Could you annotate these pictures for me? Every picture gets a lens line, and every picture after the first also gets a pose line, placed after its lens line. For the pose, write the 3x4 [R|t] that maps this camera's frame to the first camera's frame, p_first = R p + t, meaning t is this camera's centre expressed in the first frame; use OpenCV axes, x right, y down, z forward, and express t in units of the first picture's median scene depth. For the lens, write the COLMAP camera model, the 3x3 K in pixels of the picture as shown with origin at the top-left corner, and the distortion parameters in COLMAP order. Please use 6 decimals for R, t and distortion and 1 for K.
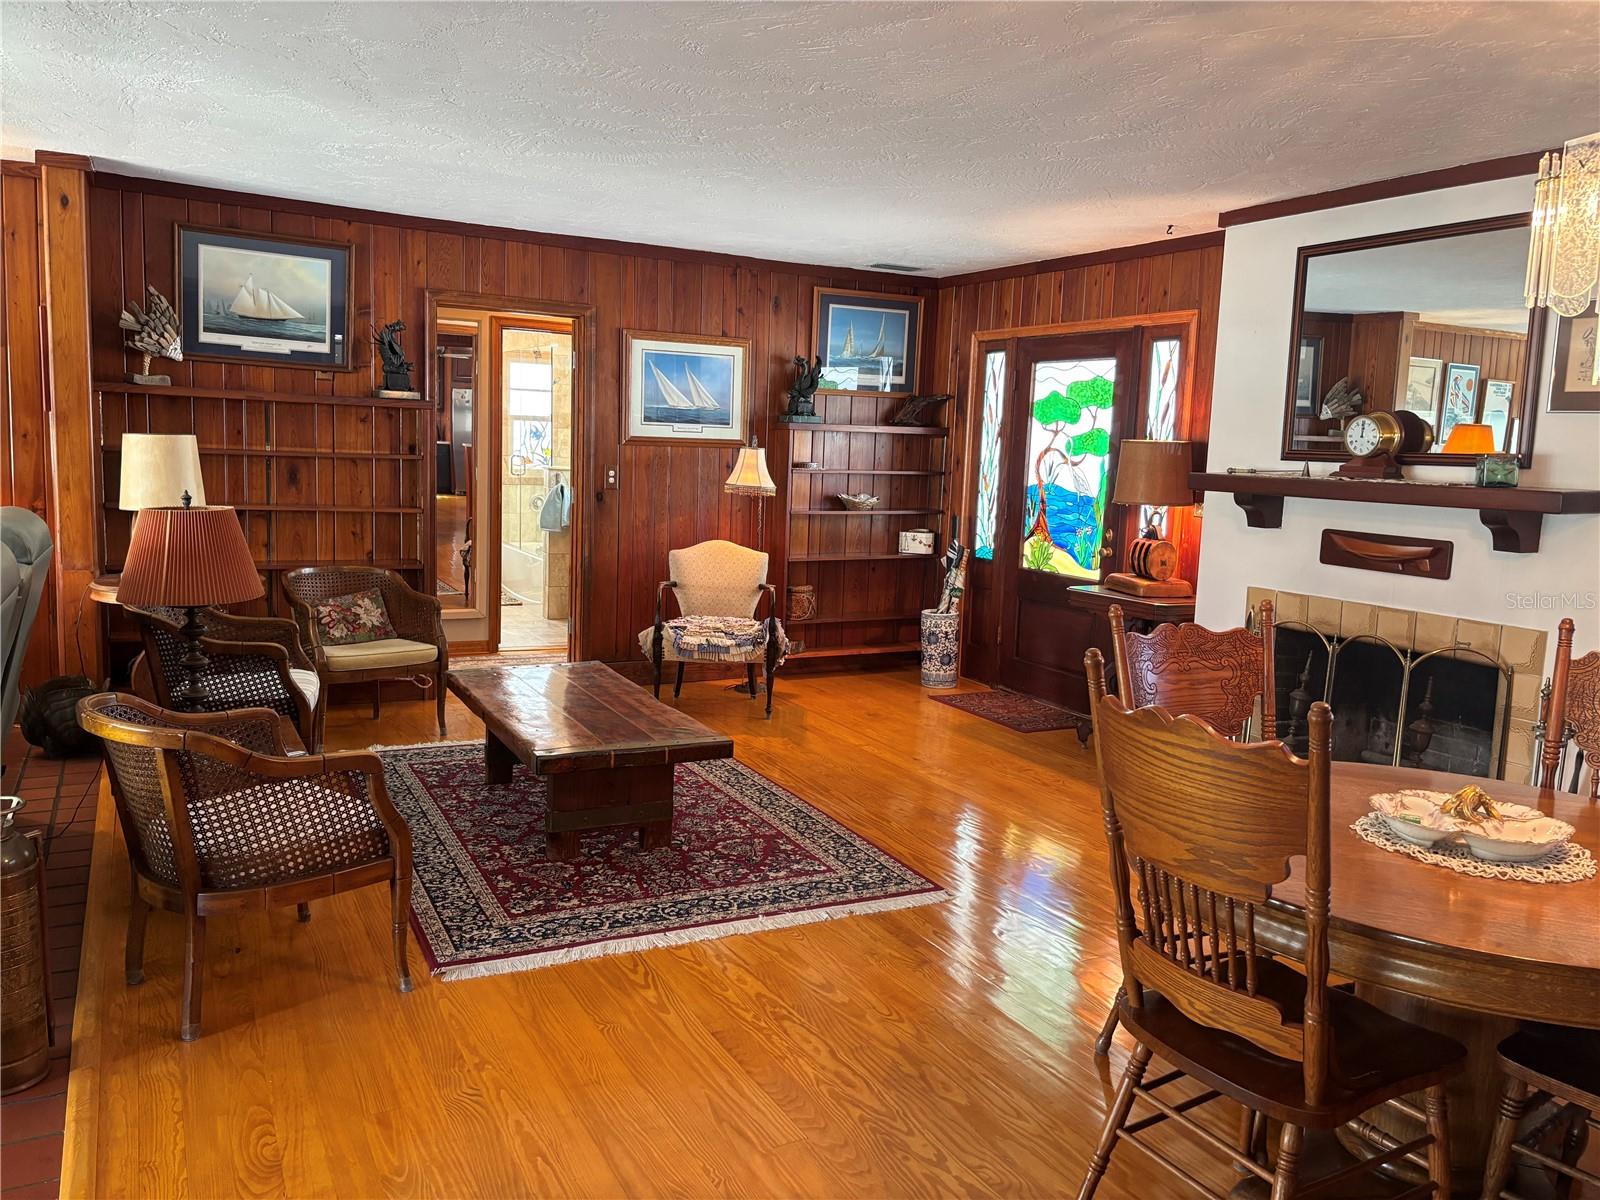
lens RADIAL K [[1210.0, 0, 800.0], [0, 1210.0, 600.0], [0, 0, 1]] dist [0.002529, -0.002686]
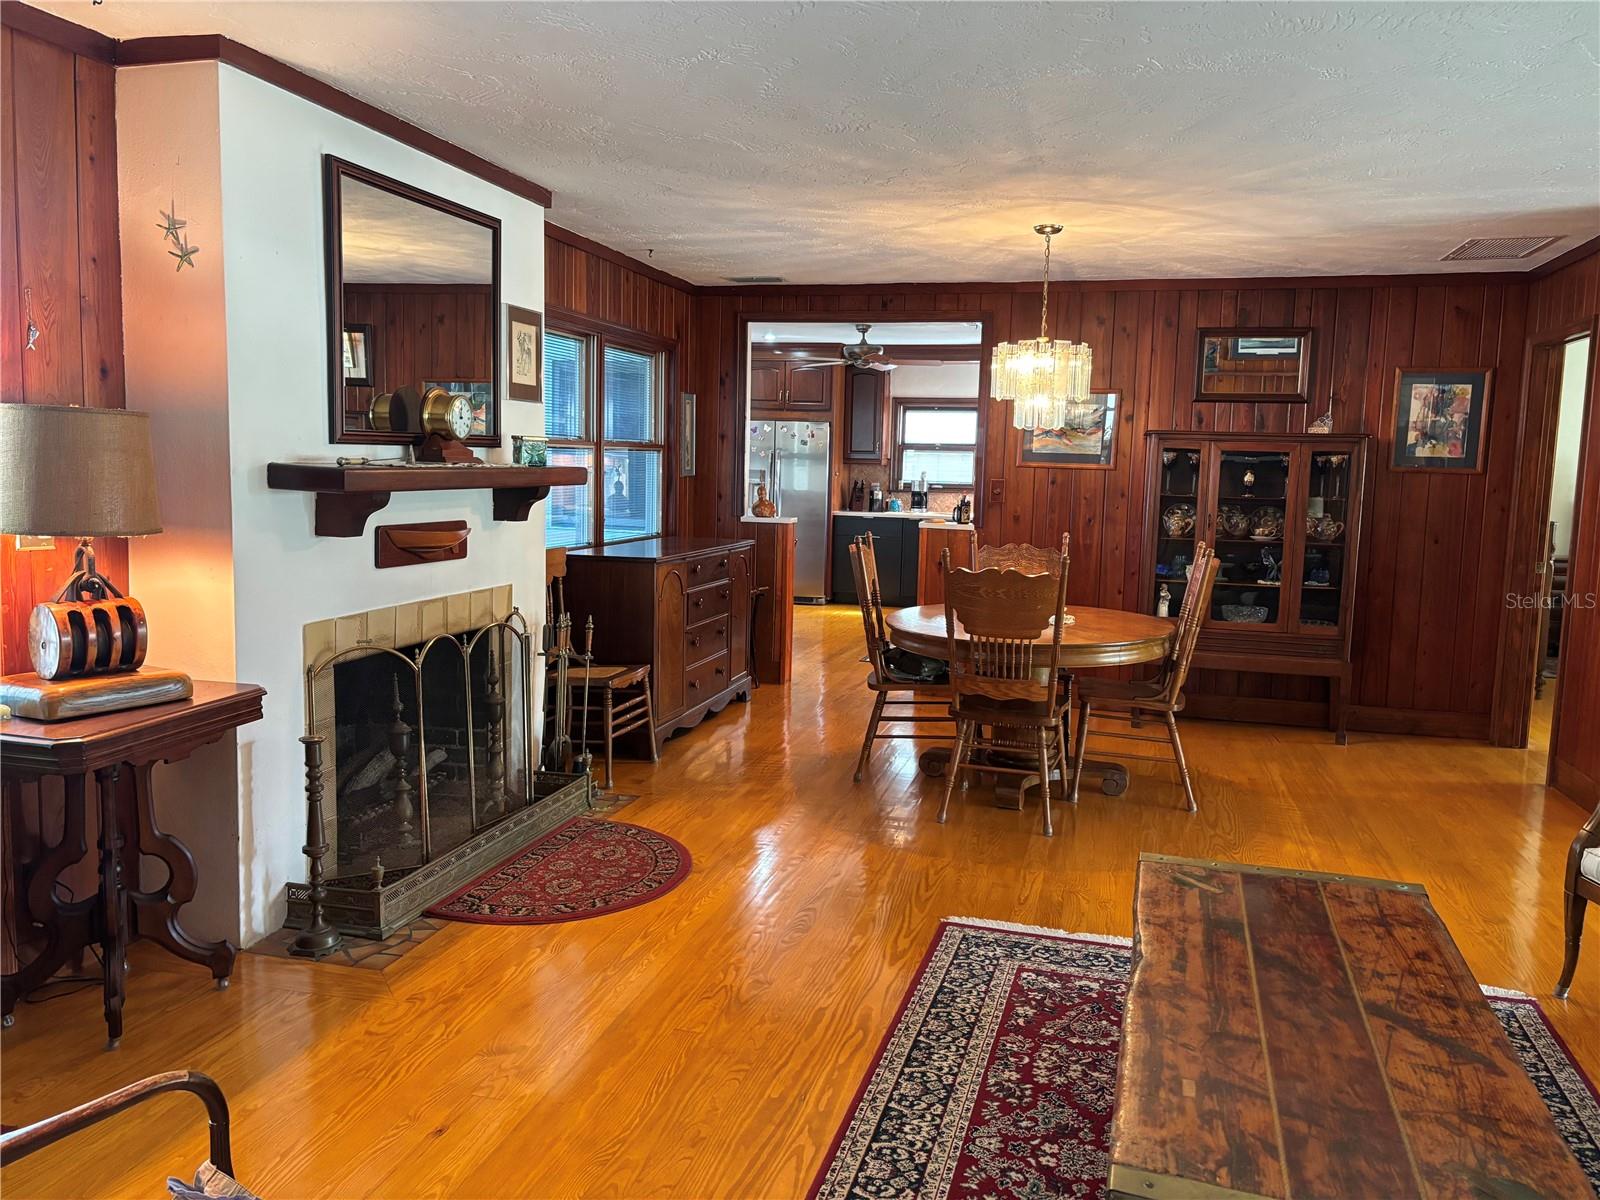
lens RADIAL K [[1210.0, 0, 800.0], [0, 1210.0, 600.0], [0, 0, 1]] dist [0.002529, -0.002686]
pose [[-0.728624, -0.131290, 0.672213, -0.362335], [0.038964, 0.971921, 0.232059, -0.207346], [-0.683805, 0.195276, -0.703049, 1.523652]]
